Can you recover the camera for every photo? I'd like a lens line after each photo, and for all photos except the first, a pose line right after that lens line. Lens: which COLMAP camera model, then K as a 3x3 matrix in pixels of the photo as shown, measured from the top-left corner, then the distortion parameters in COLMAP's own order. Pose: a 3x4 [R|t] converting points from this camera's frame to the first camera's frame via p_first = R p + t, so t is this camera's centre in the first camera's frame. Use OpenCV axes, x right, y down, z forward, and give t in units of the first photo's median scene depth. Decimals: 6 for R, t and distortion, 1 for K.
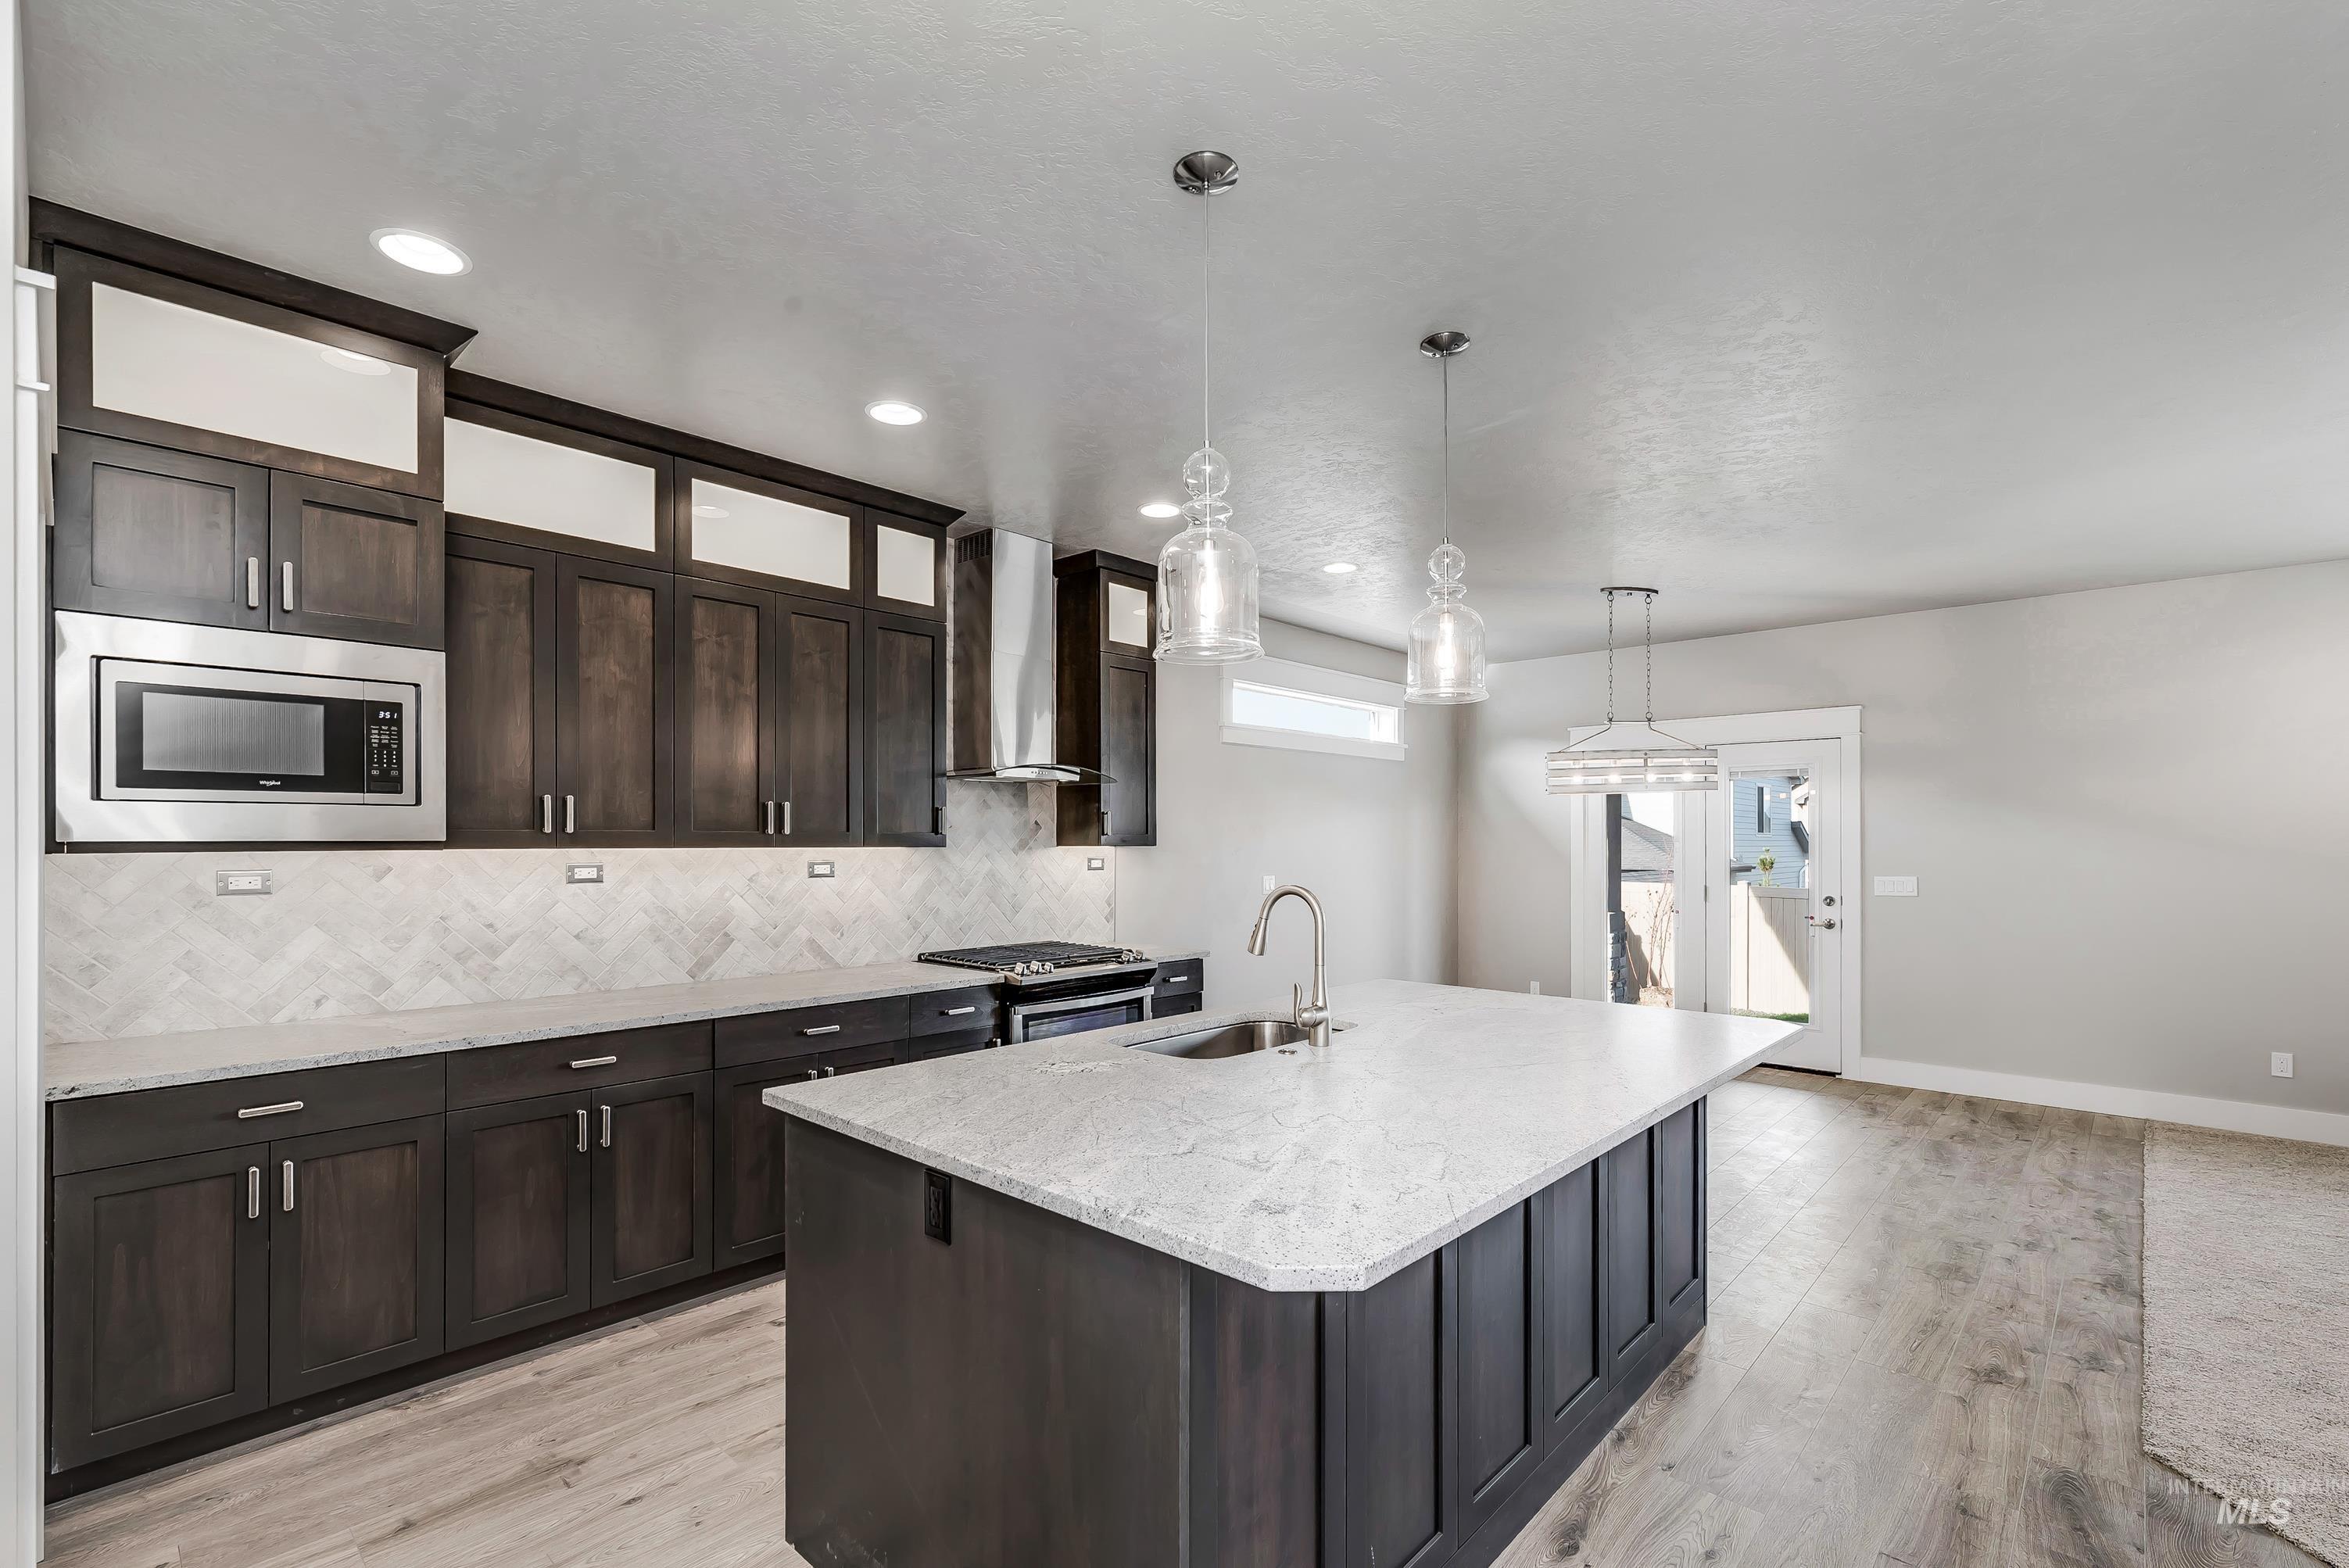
lens RADIAL K [[1020.2, 0, 1177.4], [0, 1020.2, 855.5], [0, 0, 1]] dist [0.003365, 0.000155]
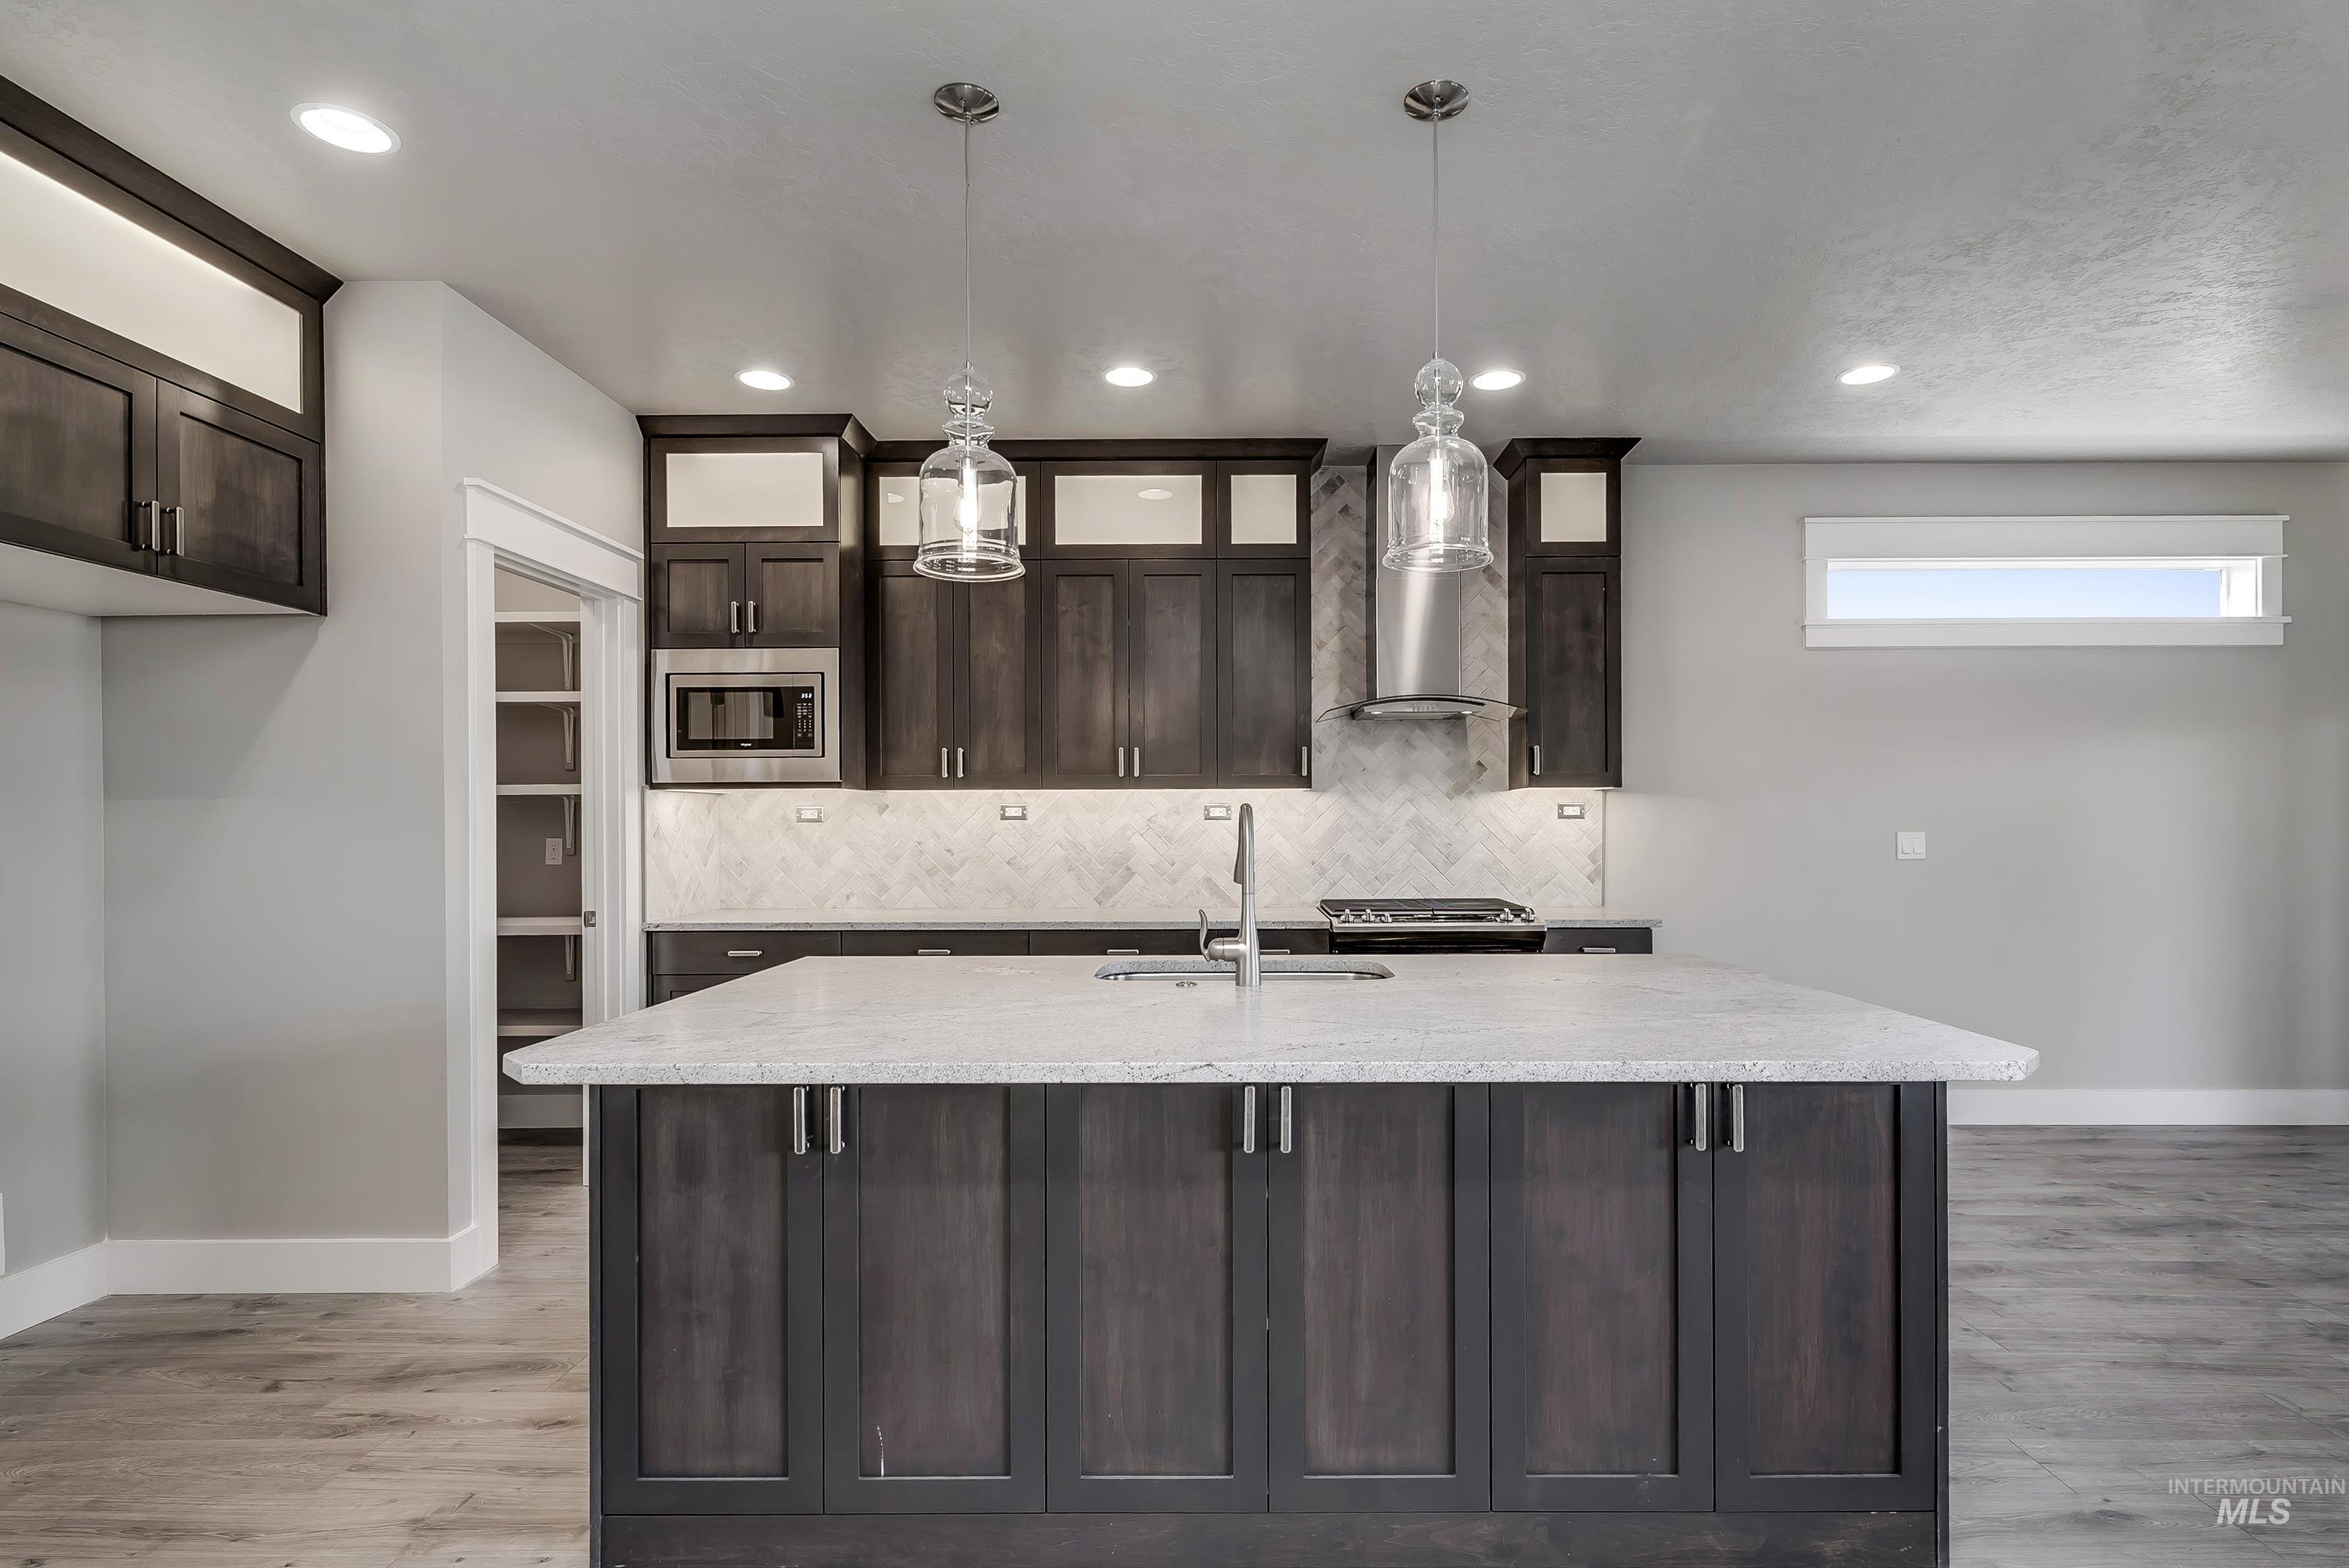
lens RADIAL K [[1169.0, 0, 1236.8], [0, 1169.0, 820.7], [0, 0, 1]] dist [0.005544, -0.000818]
pose [[0.682713, -0.003491, -0.730679, 0.579700], [-0.005716, 0.999932, -0.010118, 0.036959], [0.730665, 0.011084, 0.682647, 0.207995]]
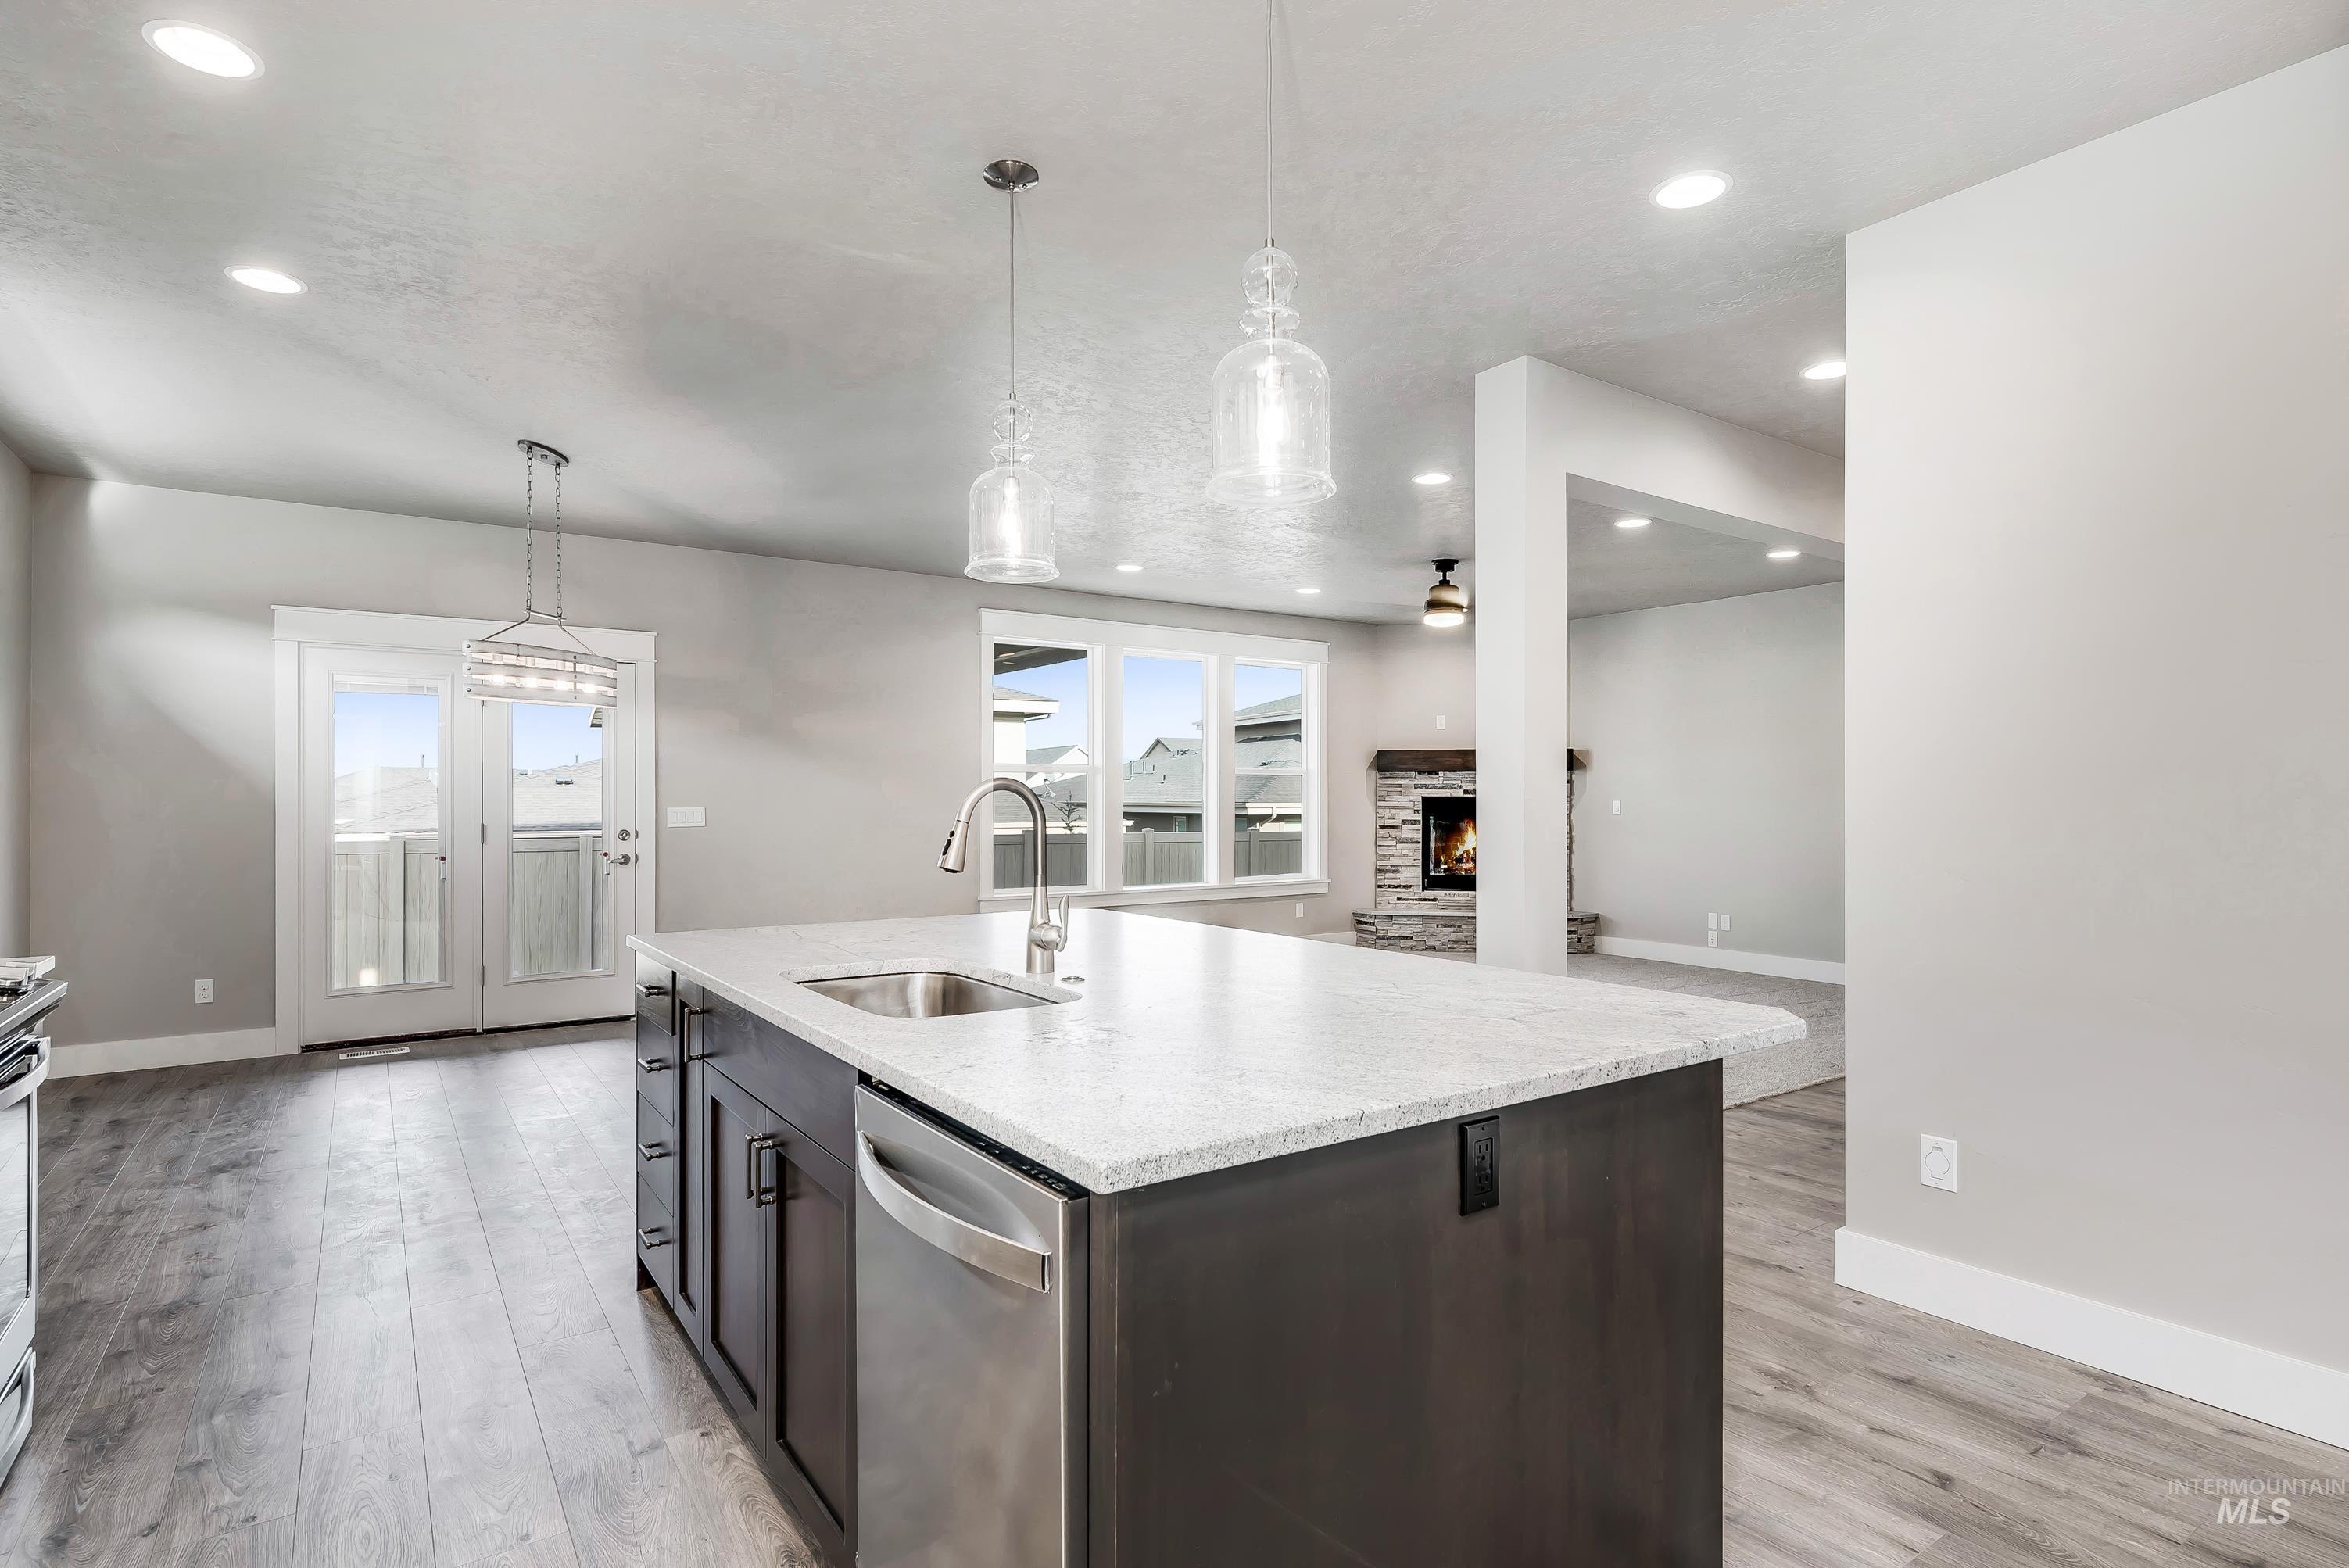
lens RADIAL K [[1161.2, 0, 1169.8], [0, 1161.2, 795.4], [0, 0, 1]] dist [-0.008623, -0.000599]
pose [[0.214326, 0.001619, 0.976761, -0.491676], [0.012588, 0.999911, -0.004419, 0.031508], [-0.976681, 0.013243, 0.214286, 0.457530]]
